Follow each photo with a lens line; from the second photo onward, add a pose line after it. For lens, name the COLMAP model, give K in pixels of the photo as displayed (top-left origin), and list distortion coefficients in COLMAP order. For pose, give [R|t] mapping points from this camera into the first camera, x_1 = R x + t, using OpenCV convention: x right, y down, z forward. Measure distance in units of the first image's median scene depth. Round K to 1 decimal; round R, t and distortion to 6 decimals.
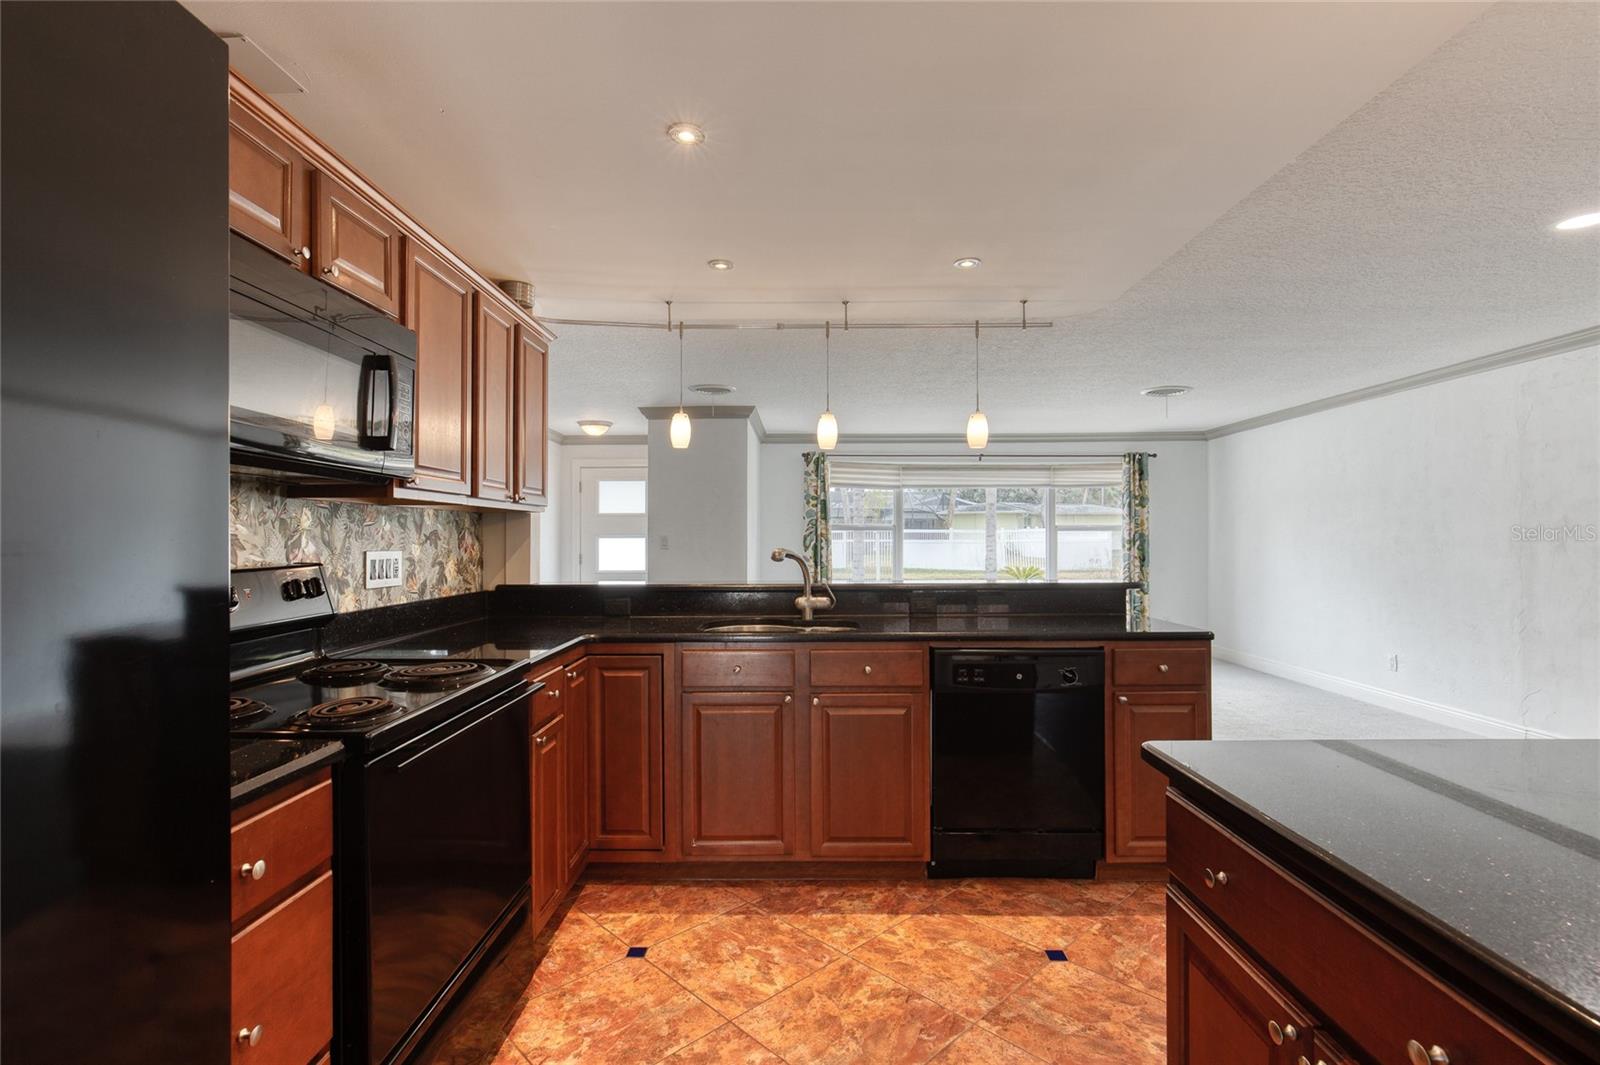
lens RADIAL K [[725.9, 0, 796.0], [0, 725.9, 534.0], [0, 0, 1]] dist [-0.014752, 0.004672]
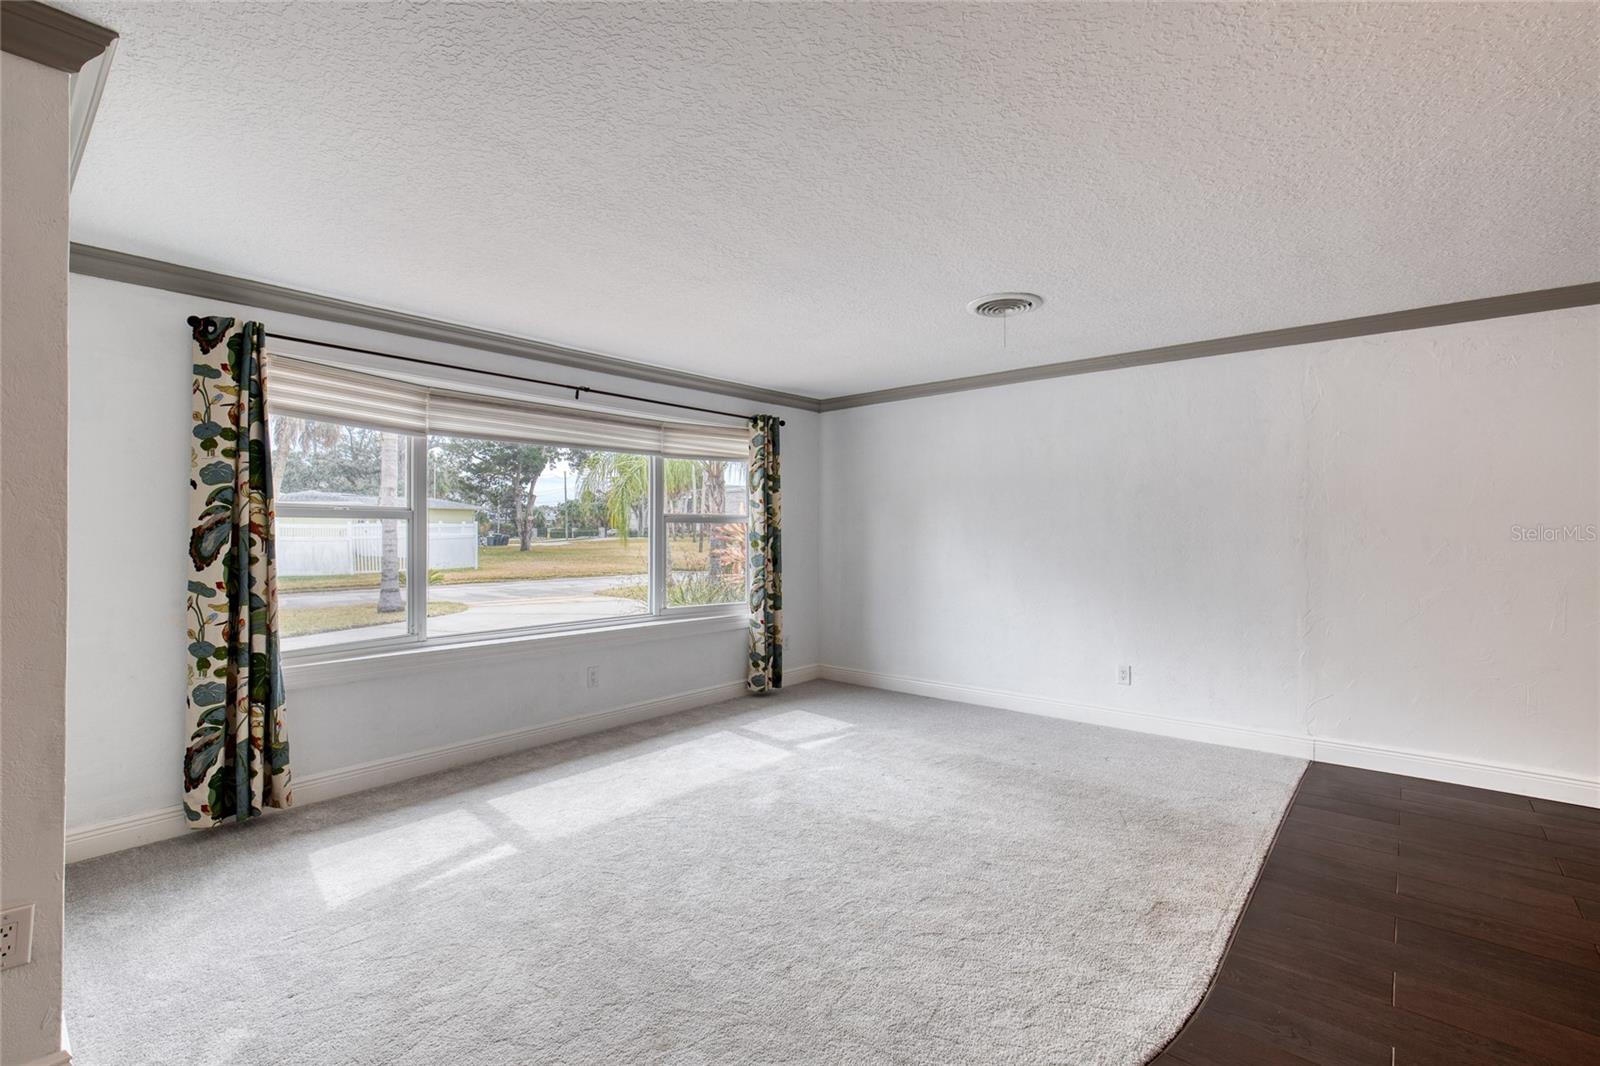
lens RADIAL K [[725.9, 0, 777.0], [0, 725.9, 526.6], [0, 0, 1]] dist [-0.014752, 0.004672]
pose [[0.644116, 0.004210, 0.764916, -0.082890], [-0.002020, 0.999991, -0.003803, 0.001544], [-0.764925, 0.000904, 0.644119, 0.519996]]
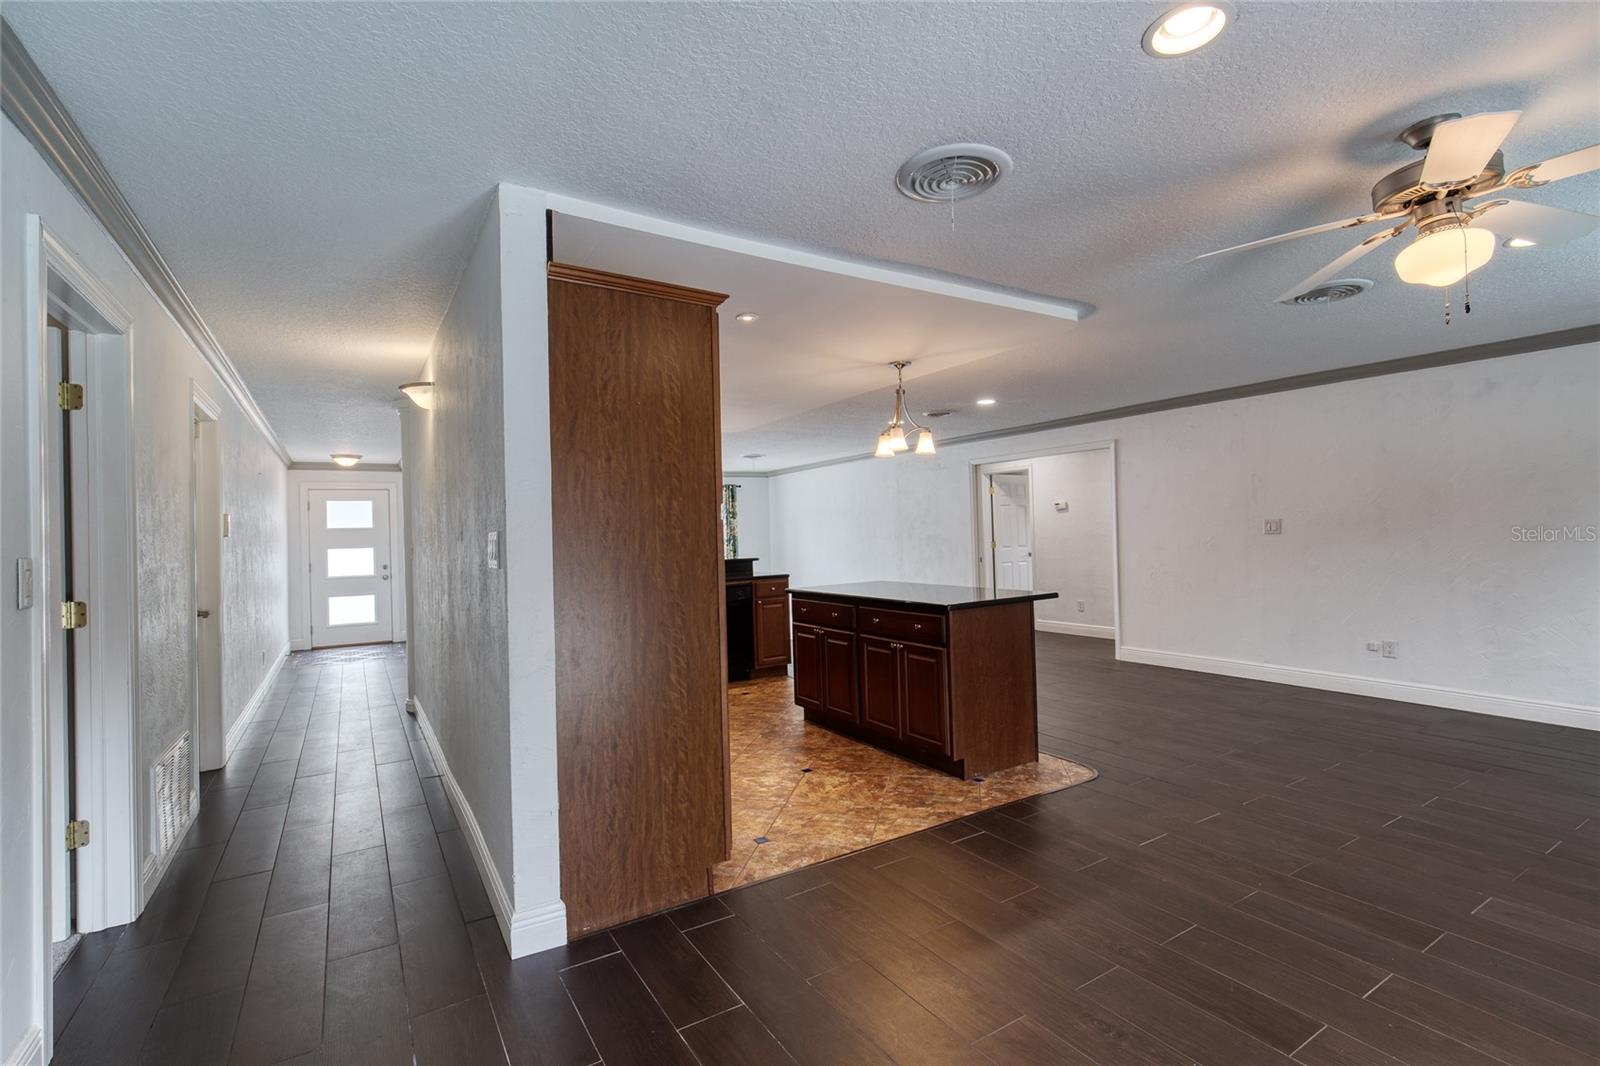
lens RADIAL K [[725.9, 0, 784.8], [0, 725.9, 528.6], [0, 0, 1]] dist [-0.014752, 0.004672]
pose [[0.844279, -0.016631, 0.535645, -0.281355], [0.022324, 0.999742, -0.004146, -0.006450], [-0.535438, 0.015458, 0.844433, -0.406550]]
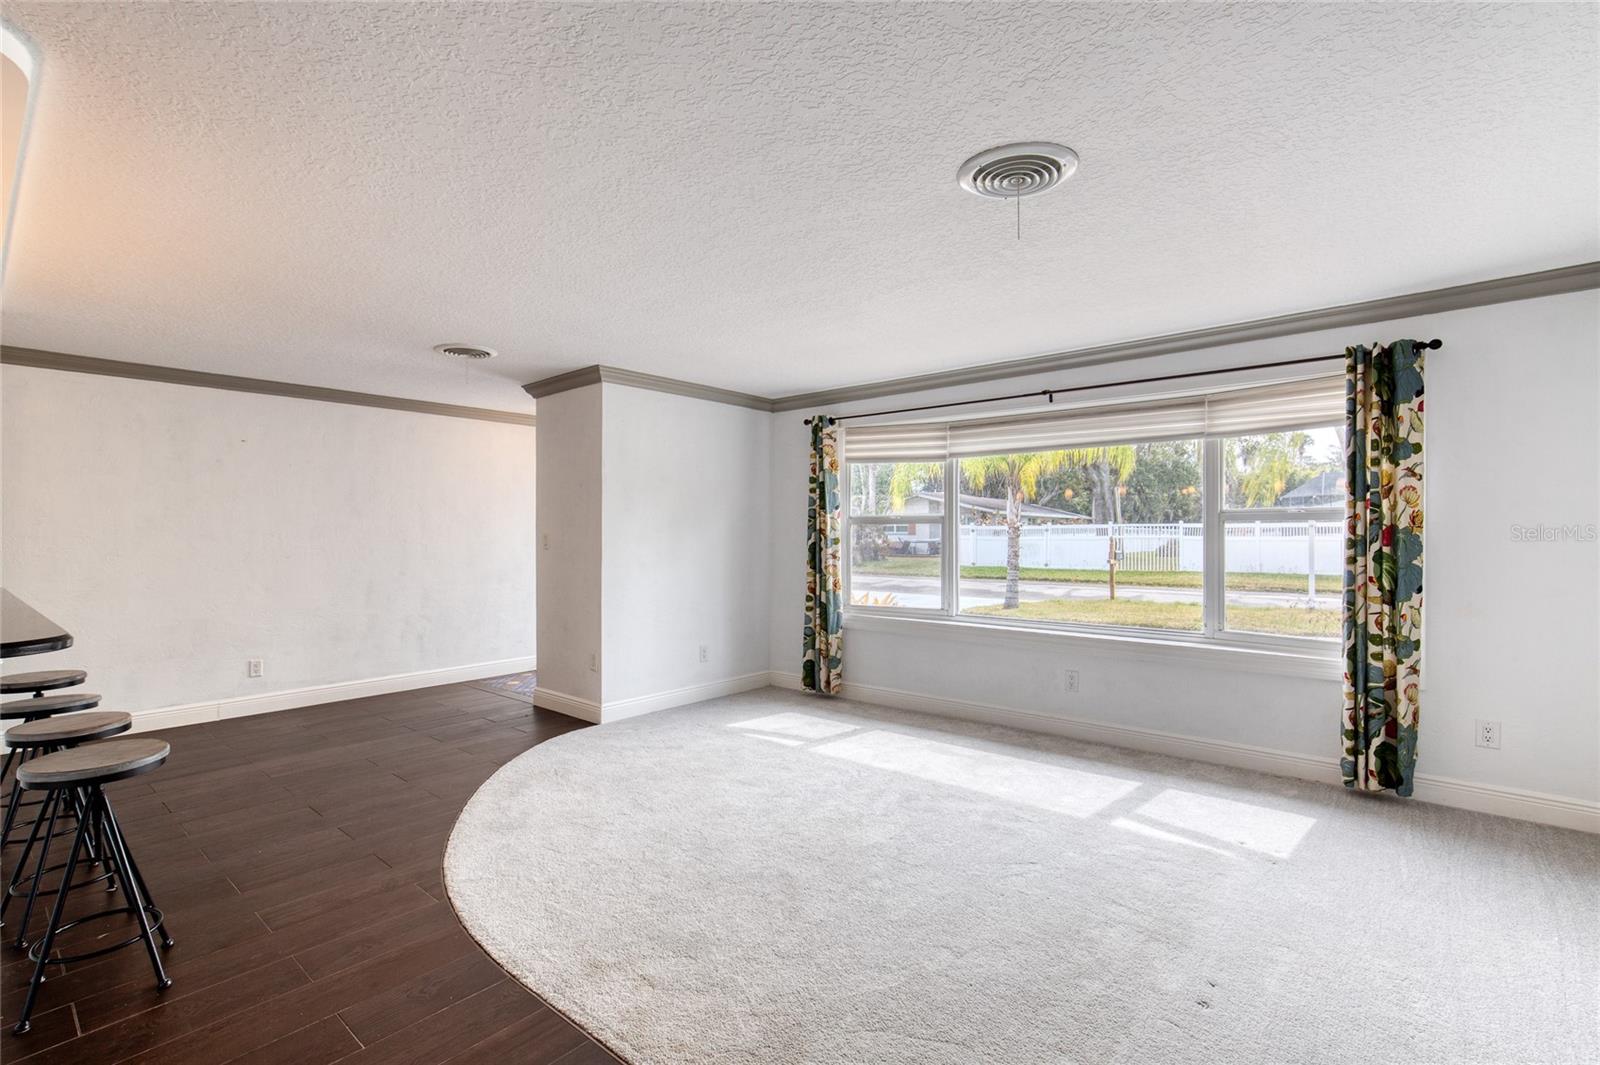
lens RADIAL K [[725.9, 0, 801.8], [0, 725.9, 533.2], [0, 0, 1]] dist [-0.014752, 0.004672]
pose [[0.780917, -0.001794, -0.624632, 0.468214], [0.006933, 0.999959, 0.005795, -0.000919], [0.624596, -0.008856, 0.780898, 0.428242]]
